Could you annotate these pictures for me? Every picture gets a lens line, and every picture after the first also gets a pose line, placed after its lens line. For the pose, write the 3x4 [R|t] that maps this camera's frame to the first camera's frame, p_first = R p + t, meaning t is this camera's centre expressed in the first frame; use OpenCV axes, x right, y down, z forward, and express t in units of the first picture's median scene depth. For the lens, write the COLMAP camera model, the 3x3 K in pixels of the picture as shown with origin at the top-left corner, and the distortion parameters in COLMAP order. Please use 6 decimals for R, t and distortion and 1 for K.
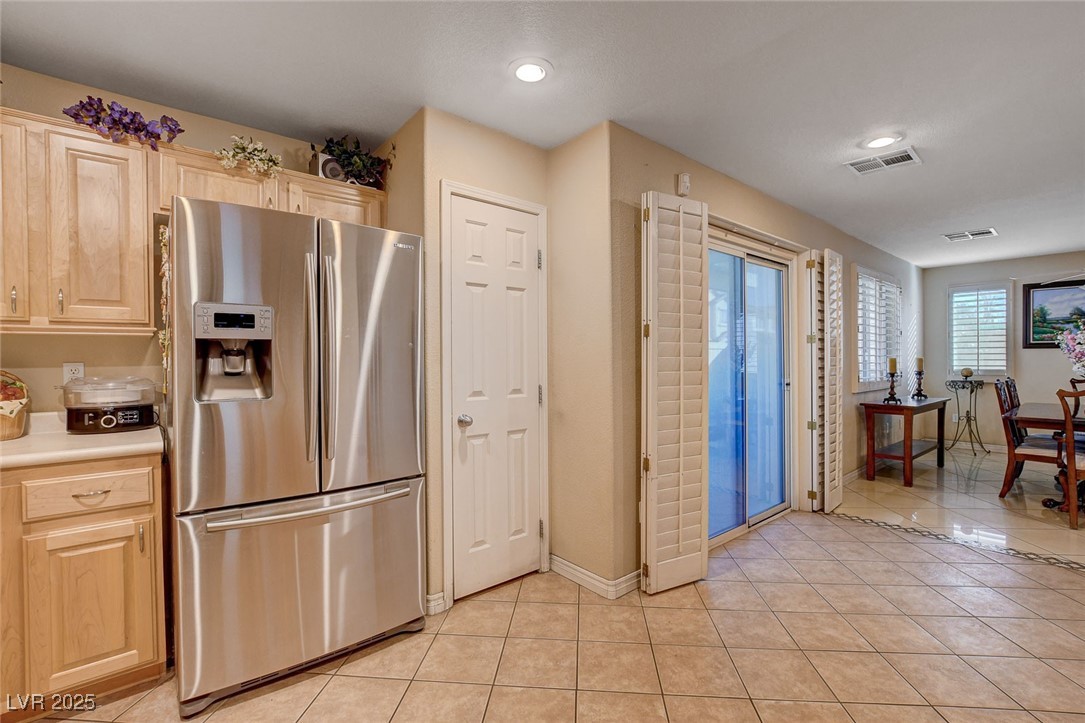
lens RADIAL K [[483.4, 0, 543.9], [0, 483.4, 360.7], [0, 0, 1]] dist [-0.027651, 0.007604]
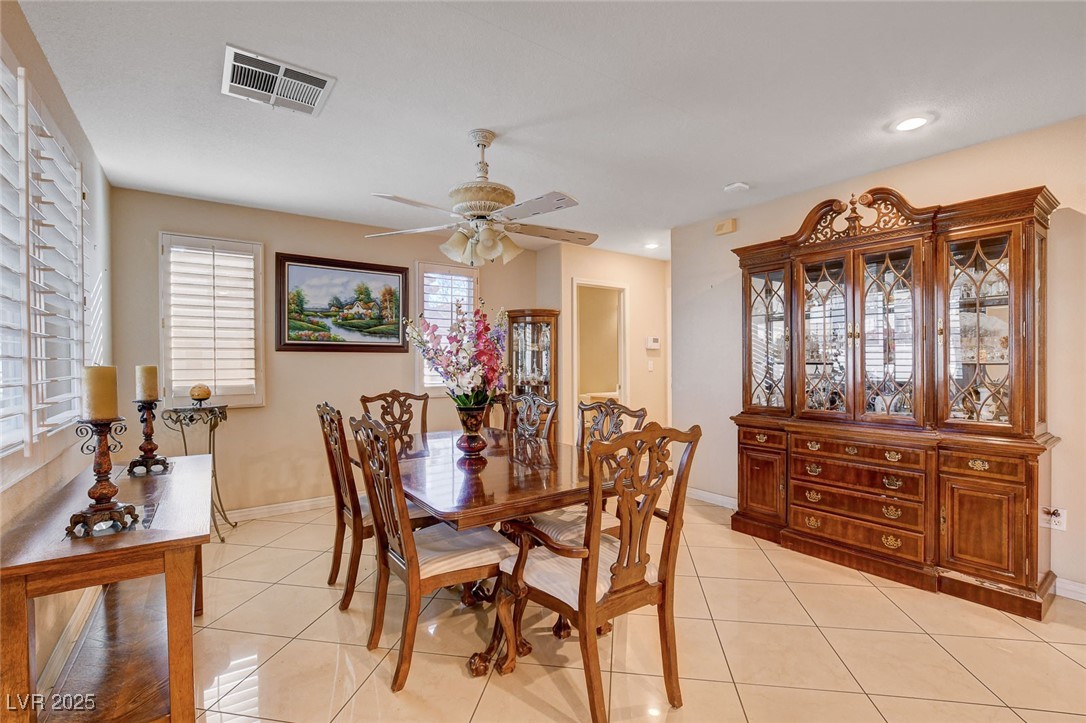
lens RADIAL K [[484.7, 0, 544.7], [0, 484.7, 368.1], [0, 0, 1]] dist [-0.020158, 0.000171]
pose [[0.073742, -0.006666, 0.997255, 0.427777], [0.009321, 0.999939, 0.005995, -0.003686], [-0.997234, 0.008854, 0.073800, 0.654367]]
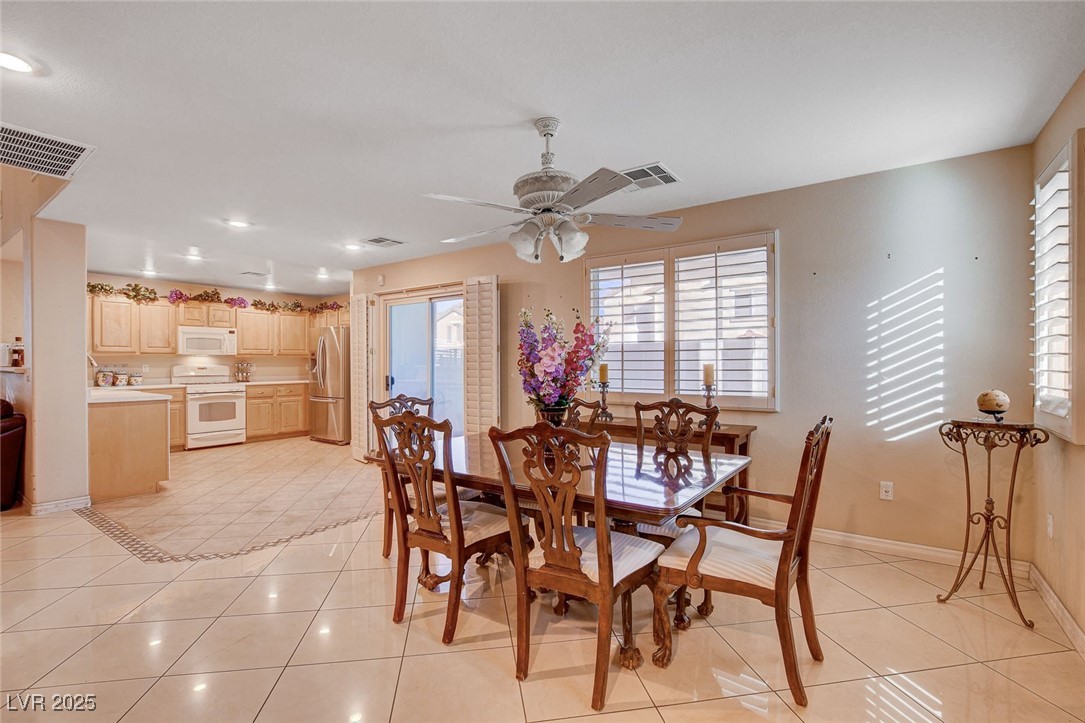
lens RADIAL K [[488.6, 0, 540.8], [0, 488.6, 367.0], [0, 0, 1]] dist [-0.018883, 0.000612]
pose [[0.242169, 0.013719, -0.970137, 1.374586], [-0.000502, 0.999902, 0.014014, -0.010313], [0.970234, -0.002907, 0.242152, 0.631585]]
